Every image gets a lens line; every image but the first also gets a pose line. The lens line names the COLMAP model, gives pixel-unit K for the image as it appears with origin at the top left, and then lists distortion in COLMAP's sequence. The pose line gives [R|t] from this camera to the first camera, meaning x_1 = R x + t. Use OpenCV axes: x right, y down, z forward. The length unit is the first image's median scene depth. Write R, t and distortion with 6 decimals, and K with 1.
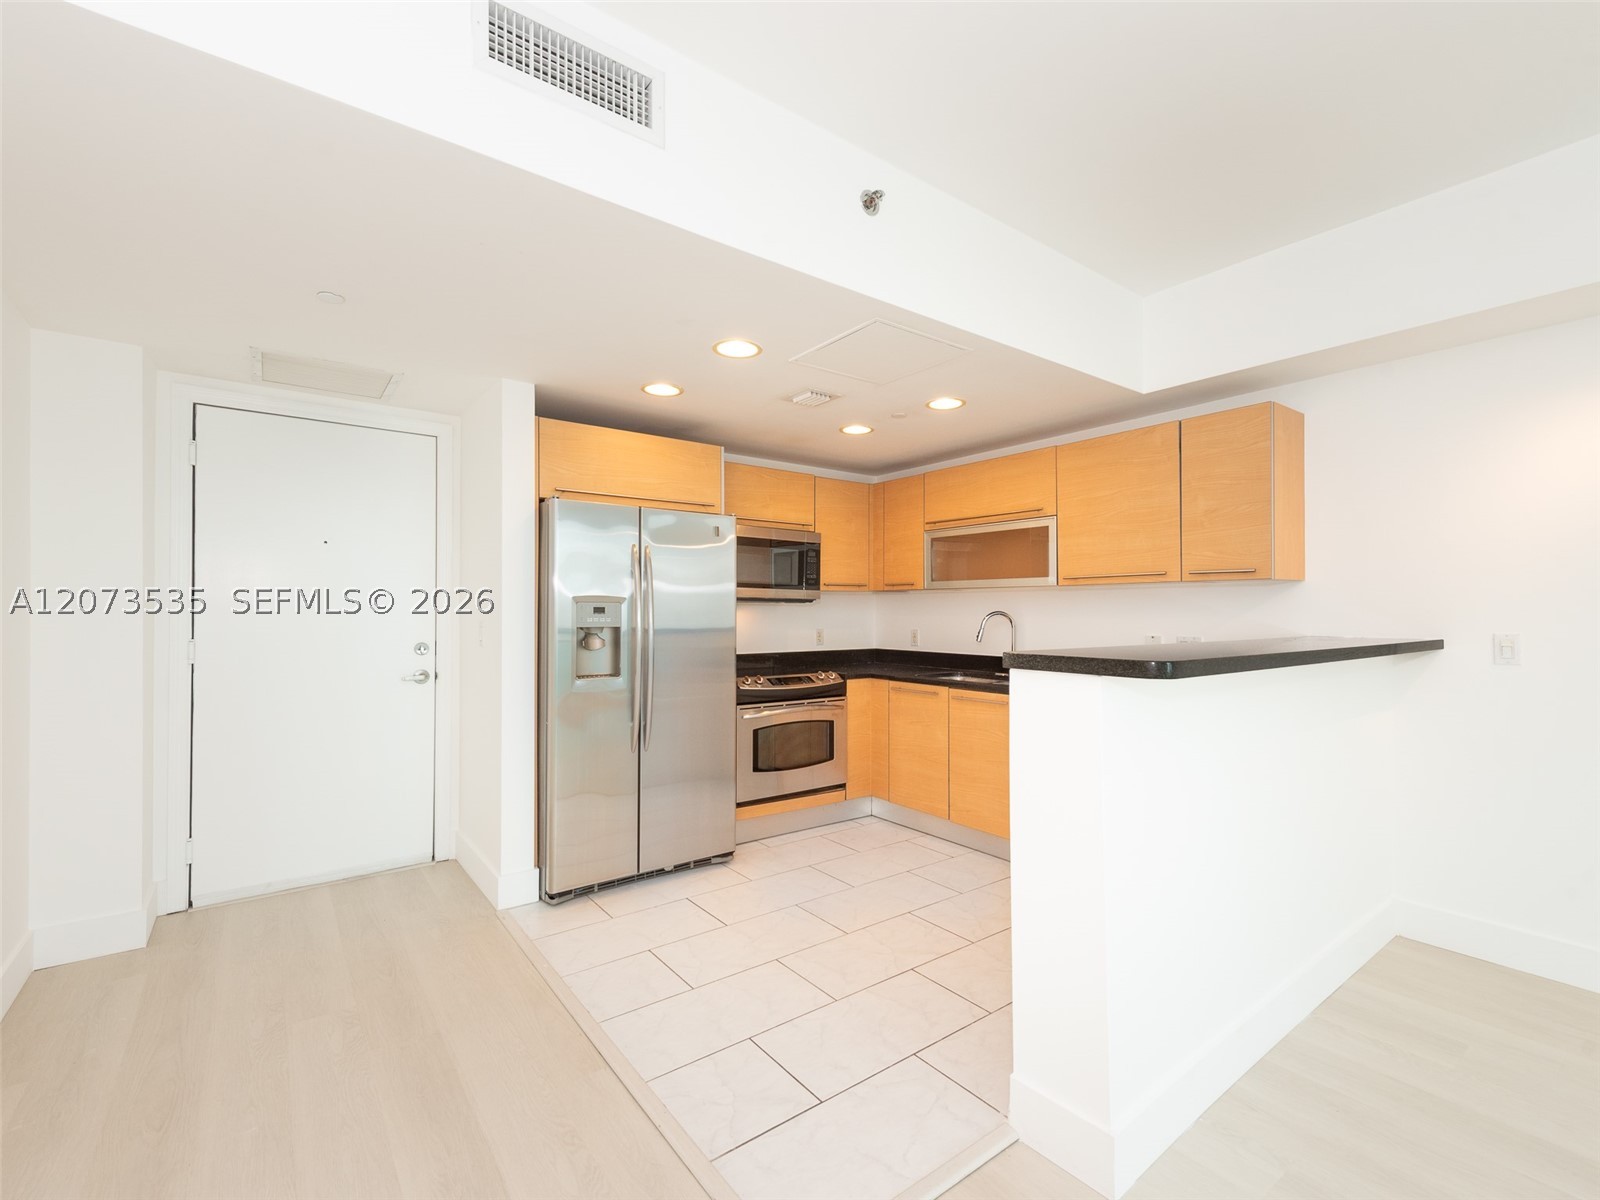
lens RADIAL K [[707.6, 0, 811.9], [0, 707.6, 605.2], [0, 0, 1]] dist [0.028709, -0.008731]
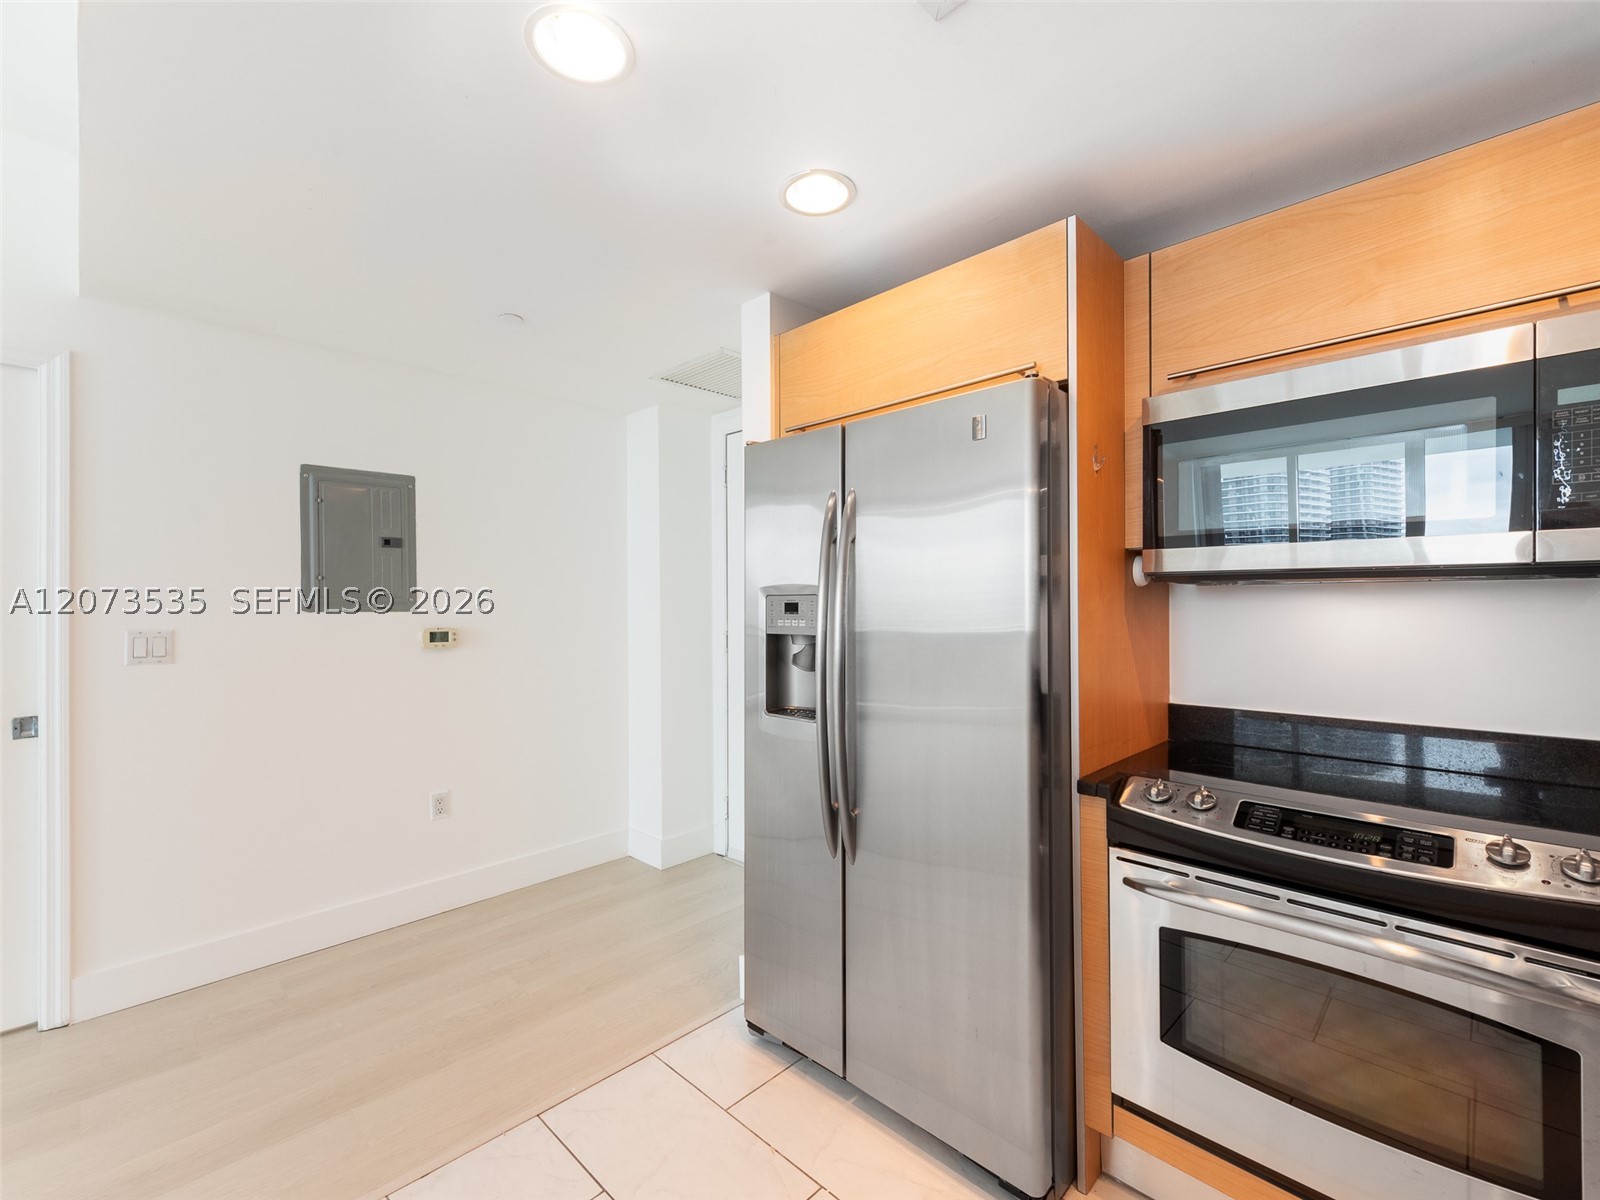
lens RADIAL K [[702.0, 0, 796.4], [0, 702.0, 610.3], [0, 0, 1]] dist [0.012923, -0.000400]
pose [[0.145120, 0.005781, -0.989397, 0.275564], [0.013008, 0.999885, 0.007750, 0.003904], [0.989329, -0.013995, 0.145028, 0.816364]]
